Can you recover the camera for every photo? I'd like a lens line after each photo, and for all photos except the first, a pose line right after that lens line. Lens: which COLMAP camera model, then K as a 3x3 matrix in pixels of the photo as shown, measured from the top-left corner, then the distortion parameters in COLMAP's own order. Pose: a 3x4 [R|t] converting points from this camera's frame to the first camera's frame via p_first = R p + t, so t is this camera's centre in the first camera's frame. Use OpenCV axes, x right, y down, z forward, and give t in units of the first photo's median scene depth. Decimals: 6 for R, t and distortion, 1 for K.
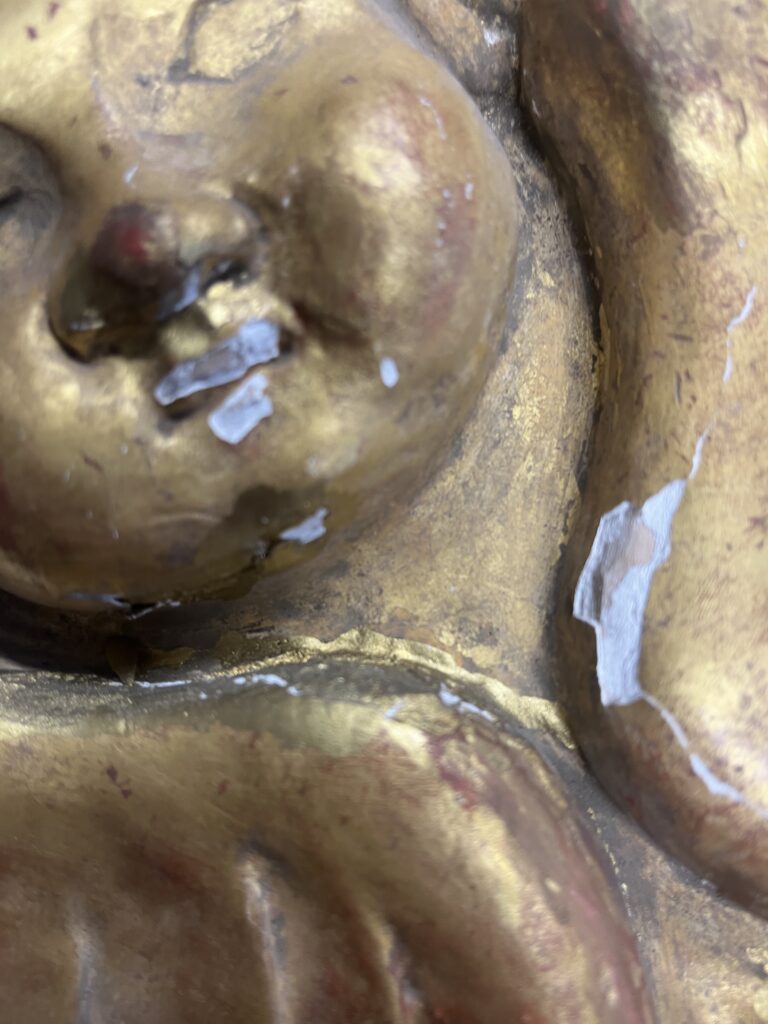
lens RADIAL K [[778.3, 0, 383.6], [0, 778.3, 511.4], [0, 0, 1]] dist [-0.000899, -0.000246]
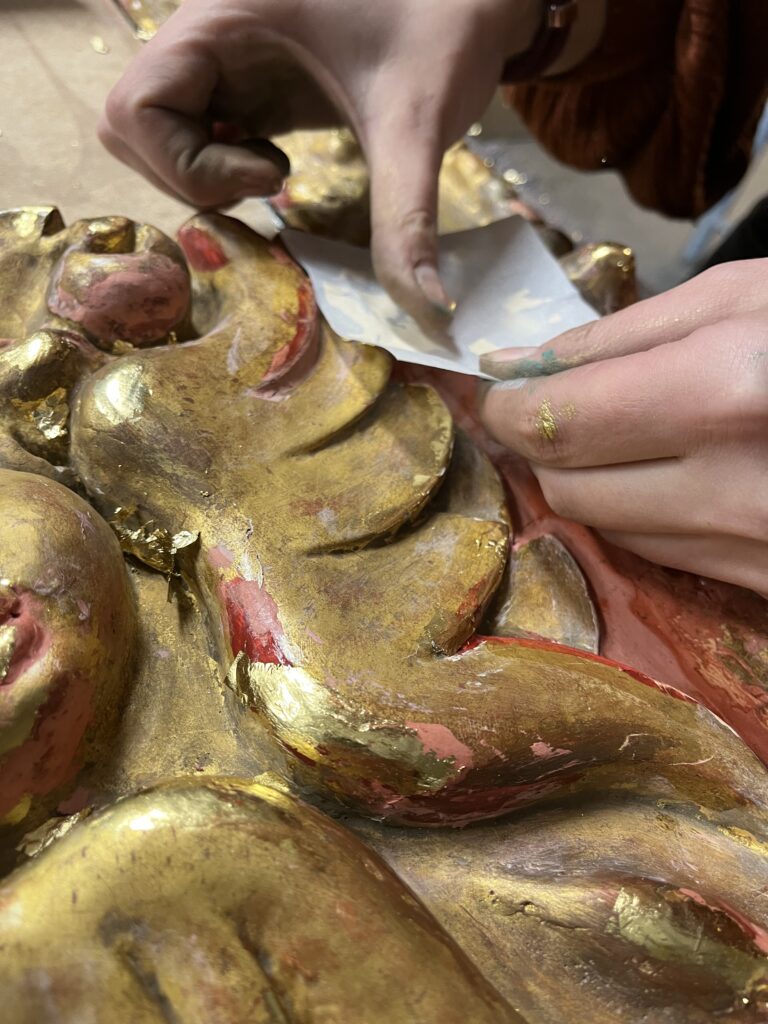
lens RADIAL K [[778.3, 0, 383.9], [0, 778.3, 512.3], [0, 0, 1]] dist [-0.000899, -0.000246]
pose [[0.752087, -0.195104, 0.629523, -0.453611], [0.522679, 0.758406, -0.389394, 0.555194], [-0.401461, 0.621897, 0.672364, -0.445865]]
